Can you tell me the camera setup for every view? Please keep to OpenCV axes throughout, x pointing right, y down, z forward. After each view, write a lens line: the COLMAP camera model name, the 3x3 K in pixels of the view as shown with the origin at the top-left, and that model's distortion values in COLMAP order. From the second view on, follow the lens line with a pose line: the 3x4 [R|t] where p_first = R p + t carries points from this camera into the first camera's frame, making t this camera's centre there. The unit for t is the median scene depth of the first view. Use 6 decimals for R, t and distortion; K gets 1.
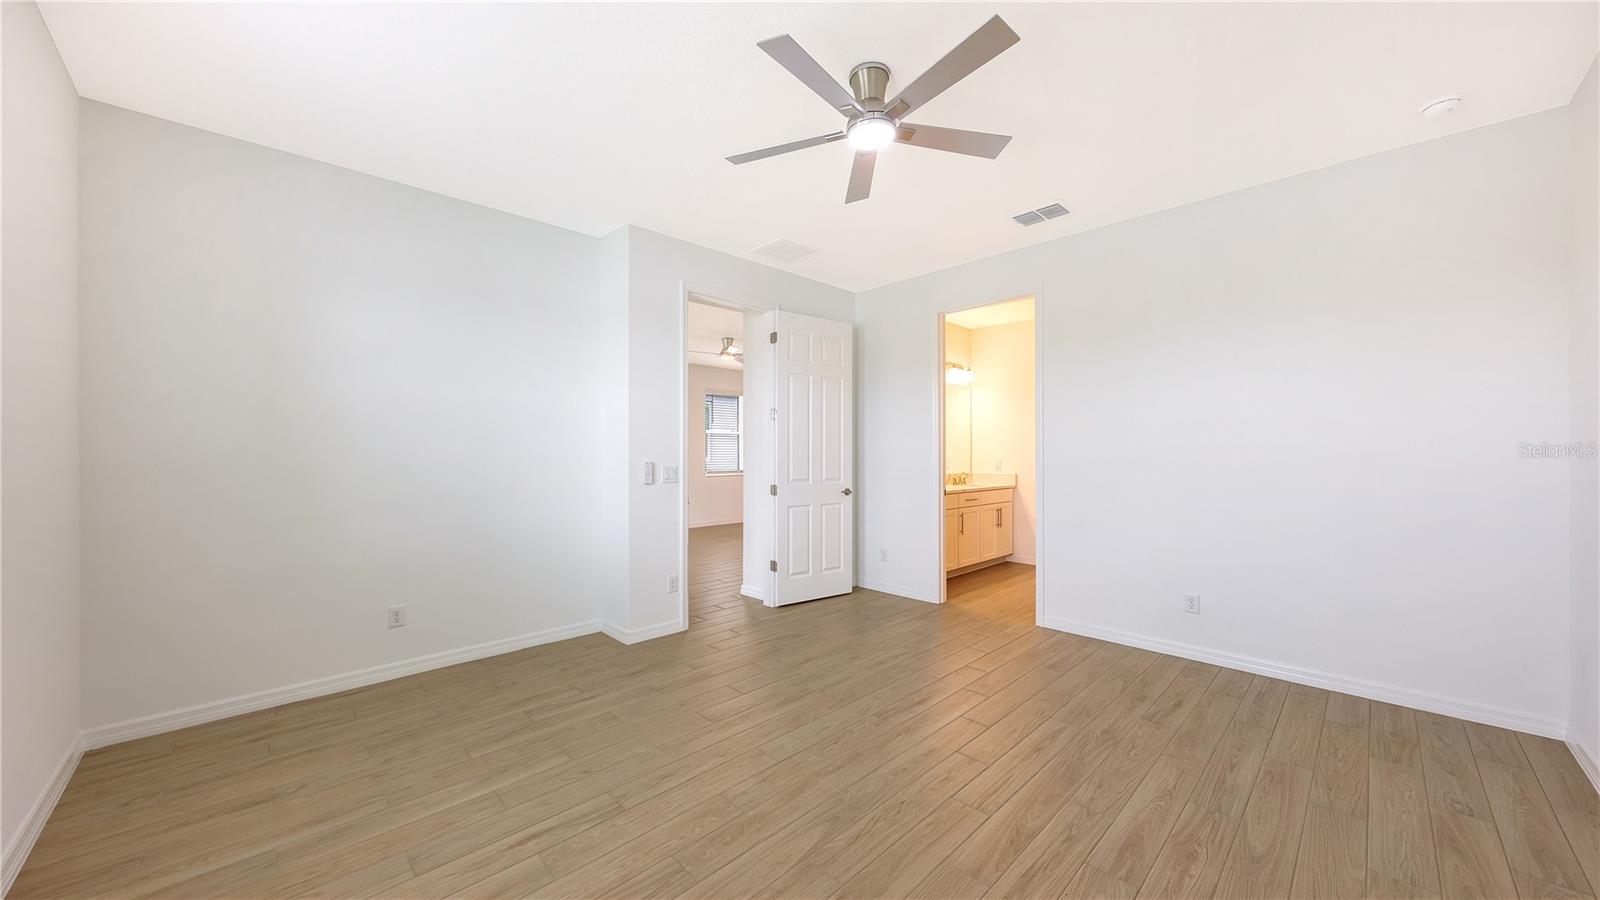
lens RADIAL K [[554.5, 0, 797.5], [0, 554.5, 460.6], [0, 0, 1]] dist [0.001291, -0.000262]
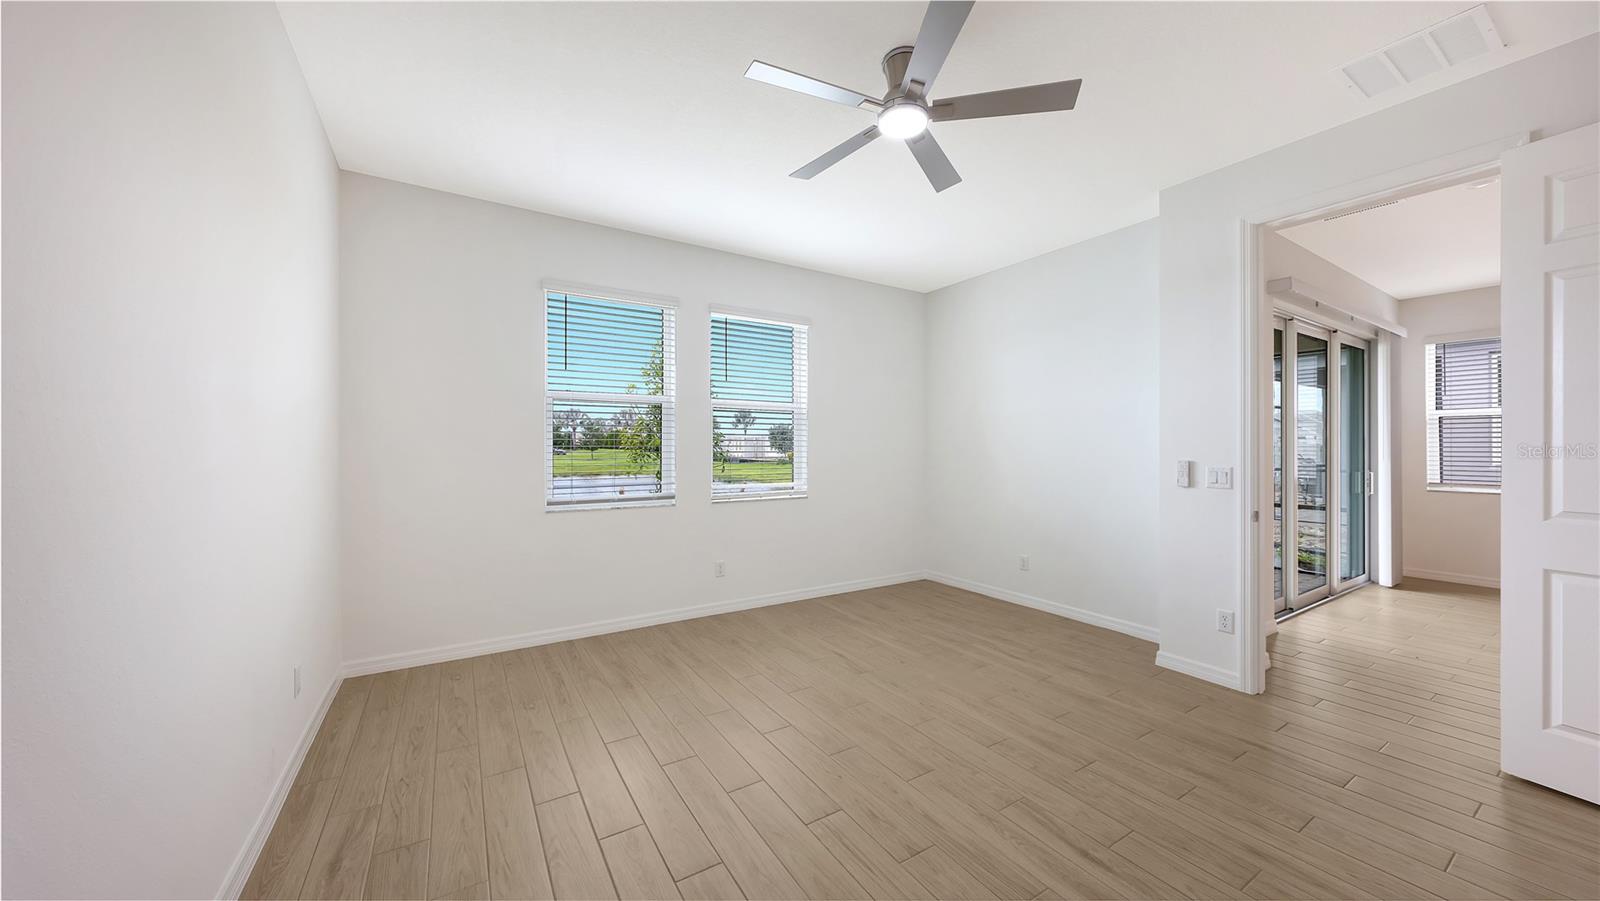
lens RADIAL K [[554.5, 0, 803.5], [0, 554.5, 441.2], [0, 0, 1]] dist [0.001291, -0.000262]
pose [[-0.204694, -0.011570, -0.978758, 0.893011], [-0.013979, 0.999863, -0.008896, -0.014565], [0.978726, 0.011861, -0.204827, 0.808847]]
